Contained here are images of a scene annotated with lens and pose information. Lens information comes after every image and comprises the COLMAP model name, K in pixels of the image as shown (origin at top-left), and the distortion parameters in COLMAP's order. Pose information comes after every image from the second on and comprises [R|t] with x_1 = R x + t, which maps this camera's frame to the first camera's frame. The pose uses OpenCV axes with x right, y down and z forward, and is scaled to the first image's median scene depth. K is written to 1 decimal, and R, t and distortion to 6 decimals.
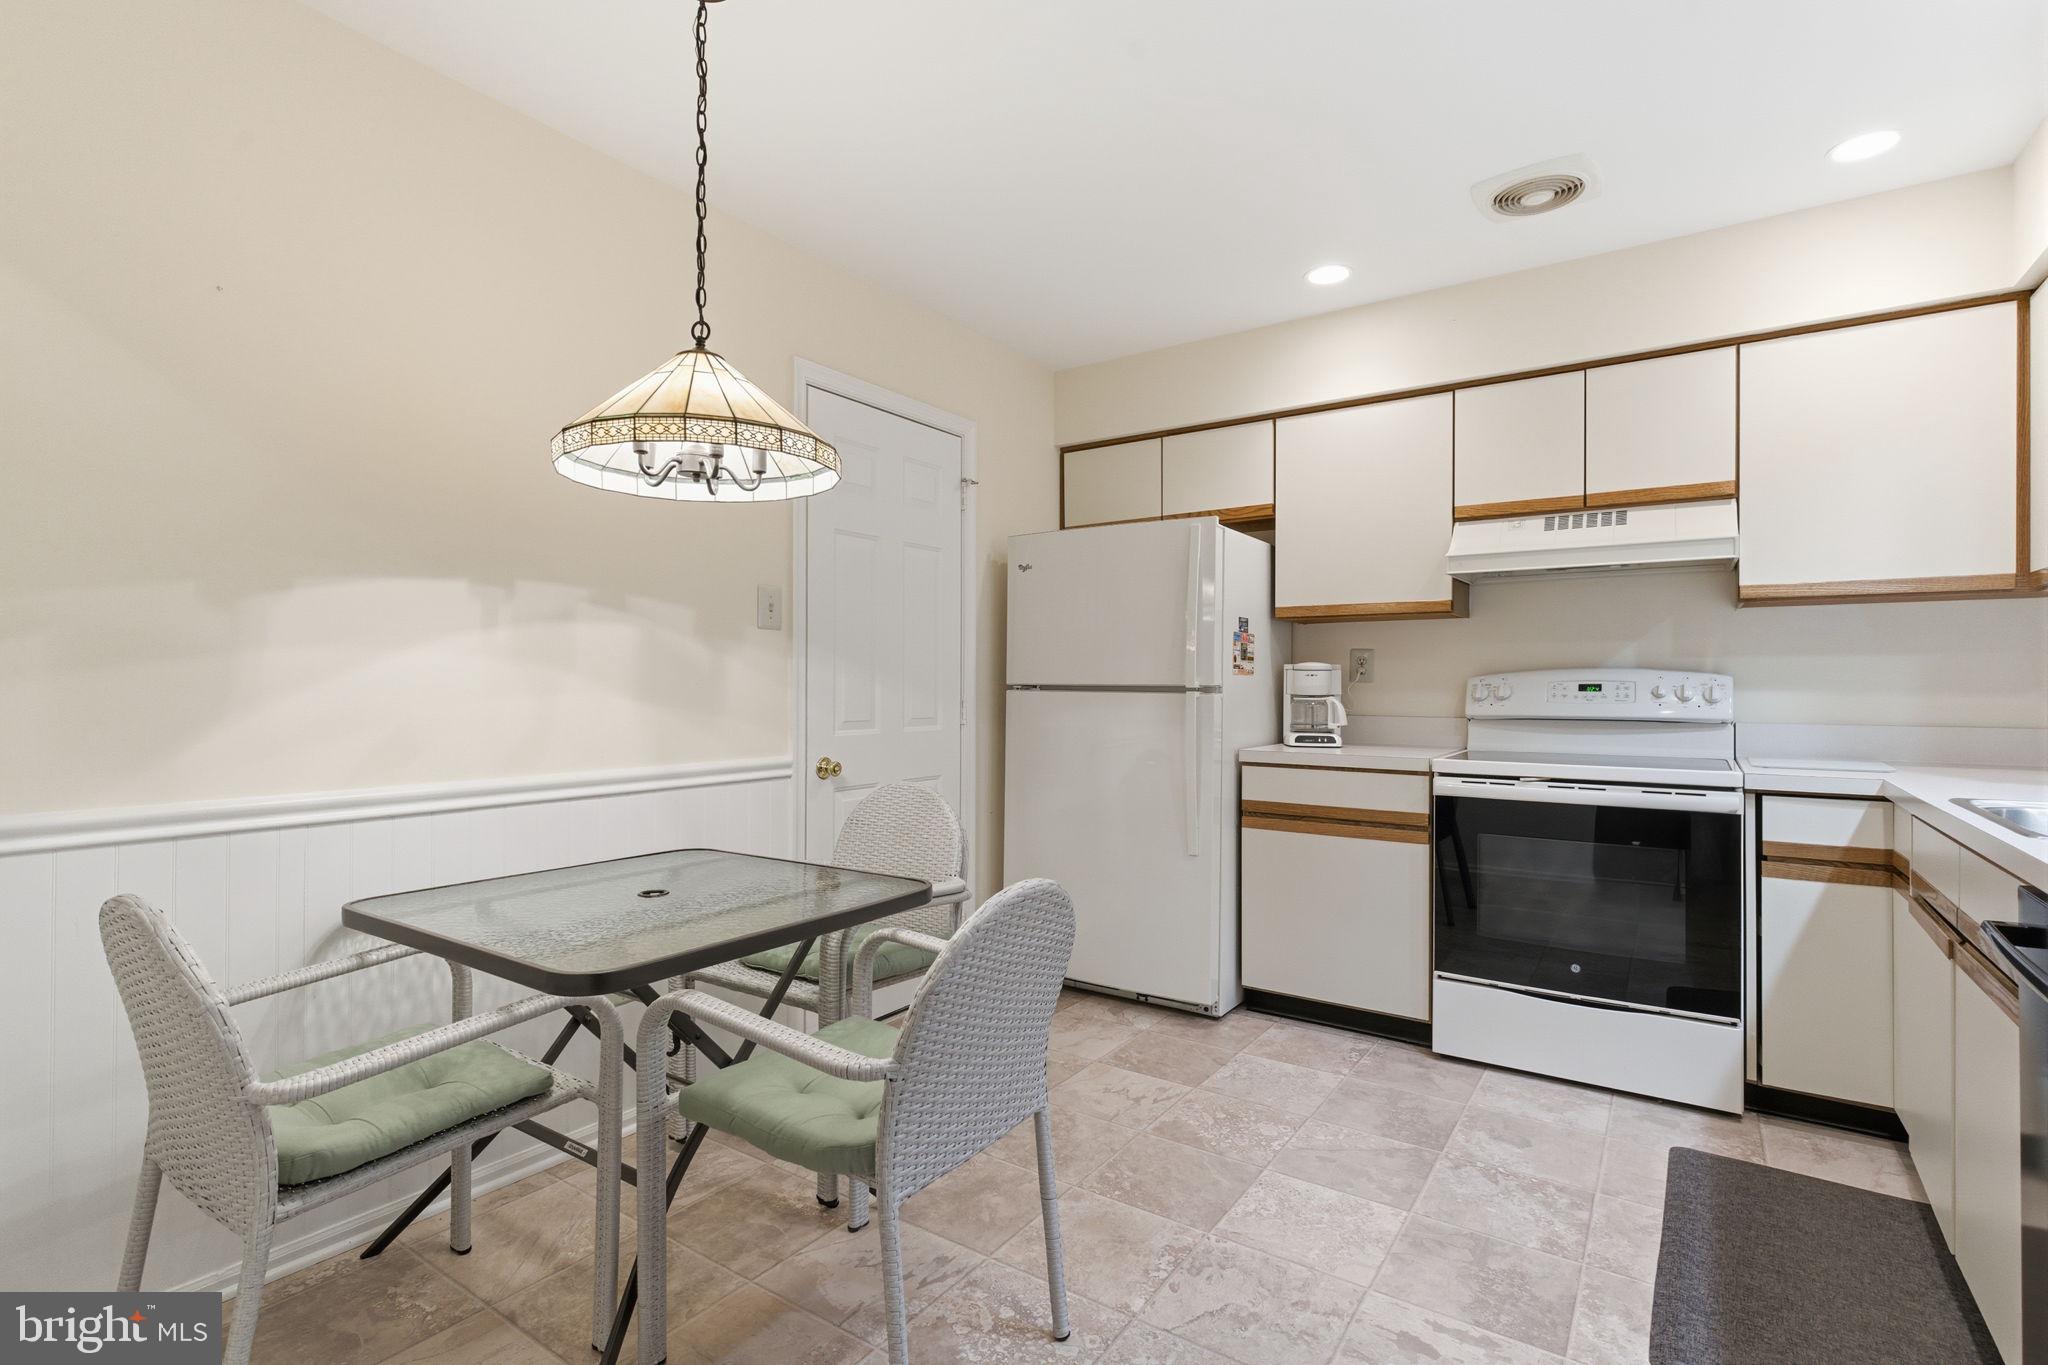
lens RADIAL K [[969.3, 0, 1020.3], [0, 969.3, 682.2], [0, 0, 1]] dist [-0.005723, 0.001687]
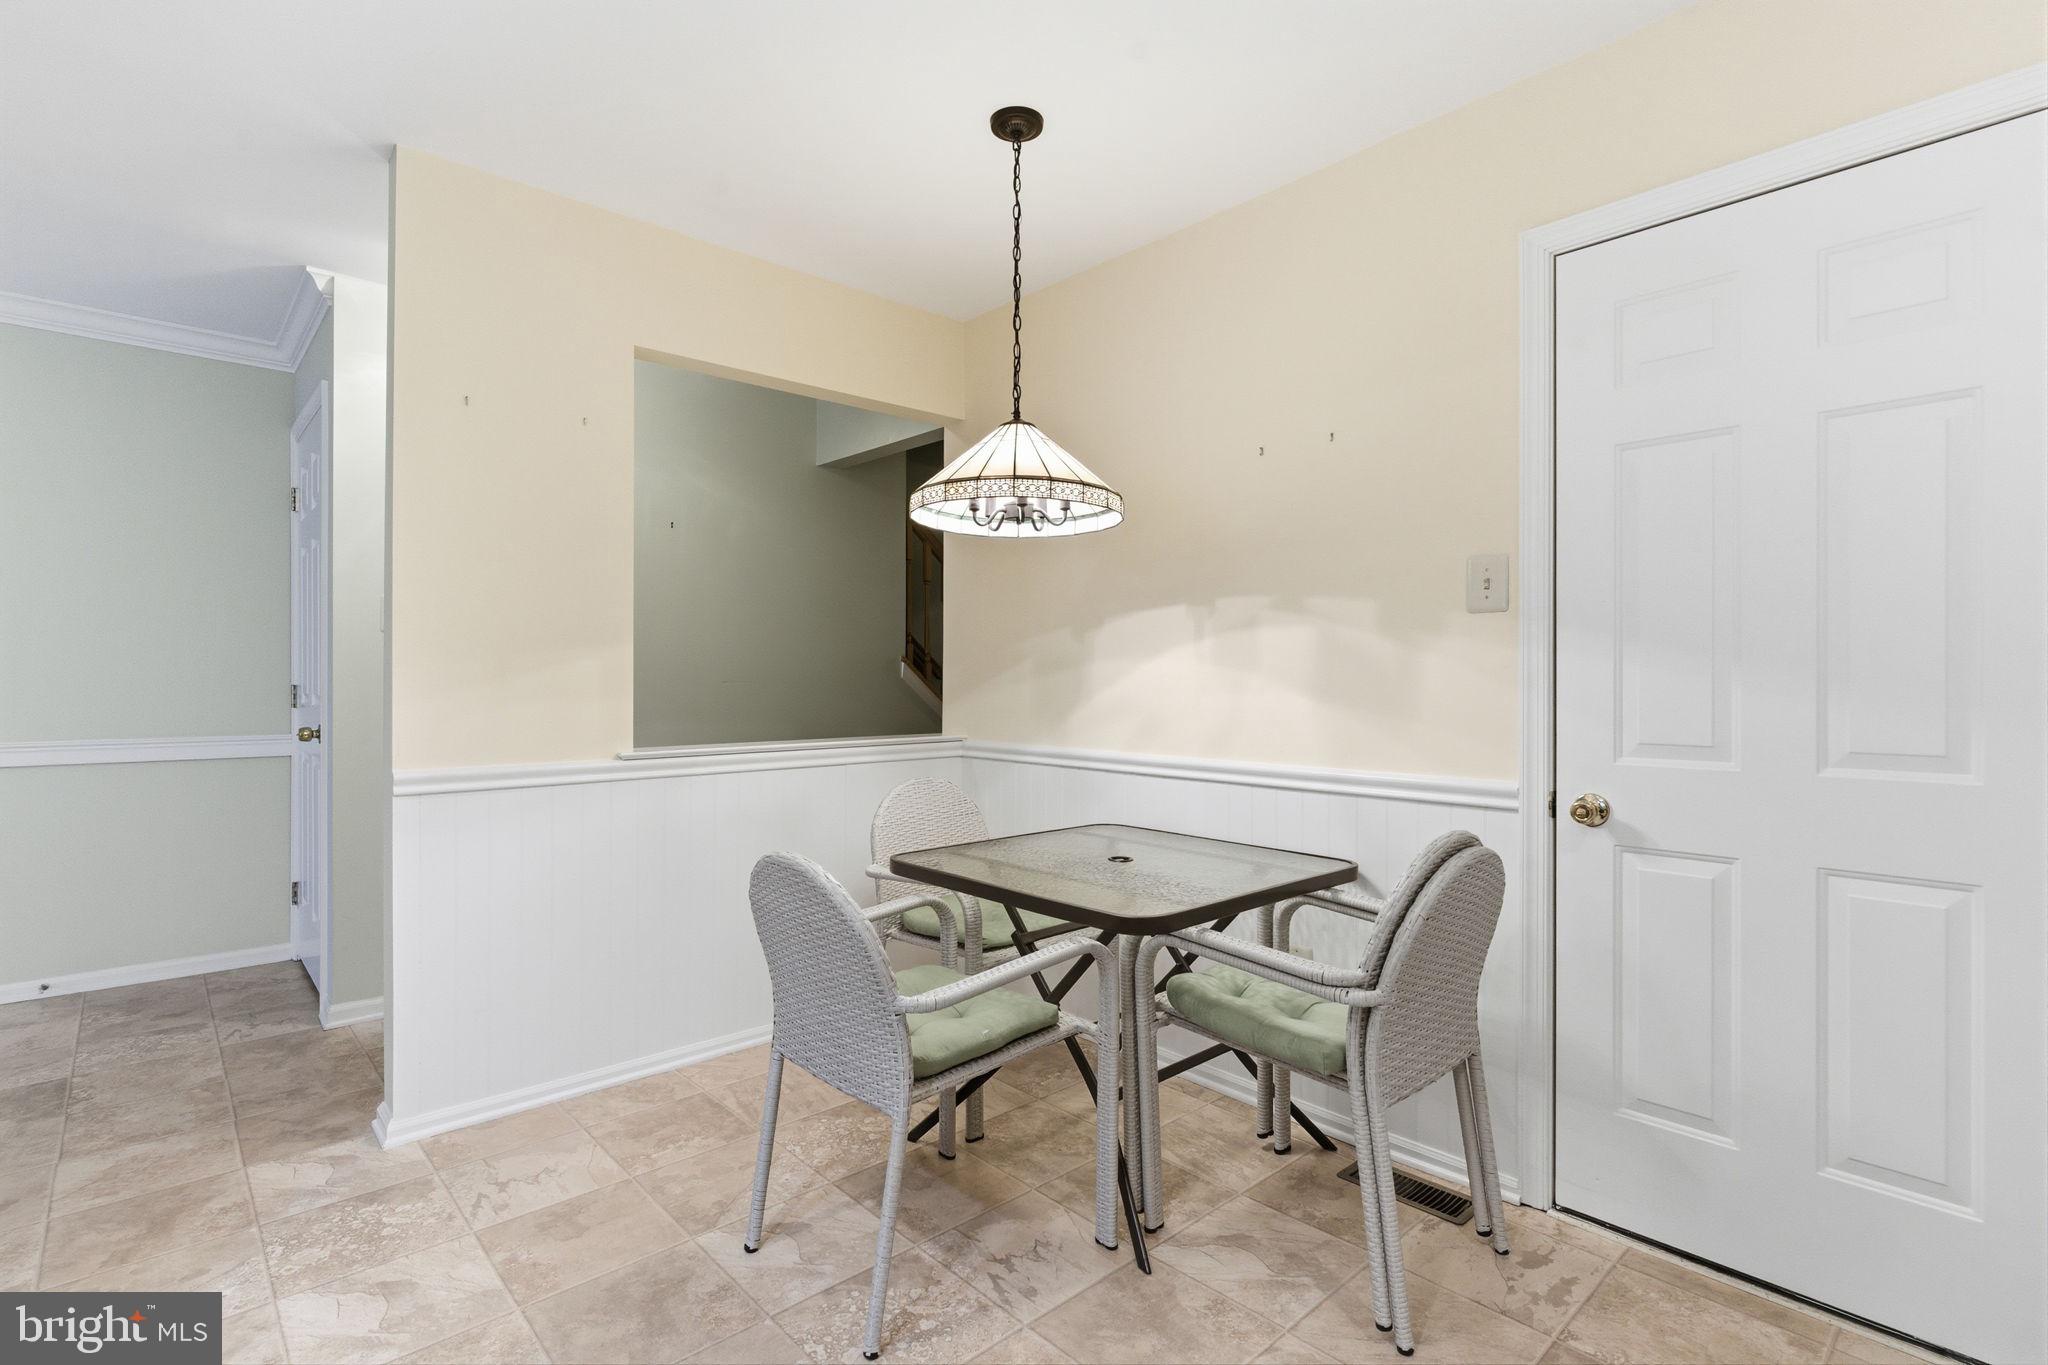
lens RADIAL K [[969.3, 0, 1019.9], [0, 969.3, 678.9], [0, 0, 1]] dist [-0.005723, 0.001687]
pose [[-0.228073, -0.000582, -0.973644, 0.696604], [0.002785, 0.999995, -0.001250, -0.002728], [0.973640, -0.002997, -0.228070, 0.995713]]
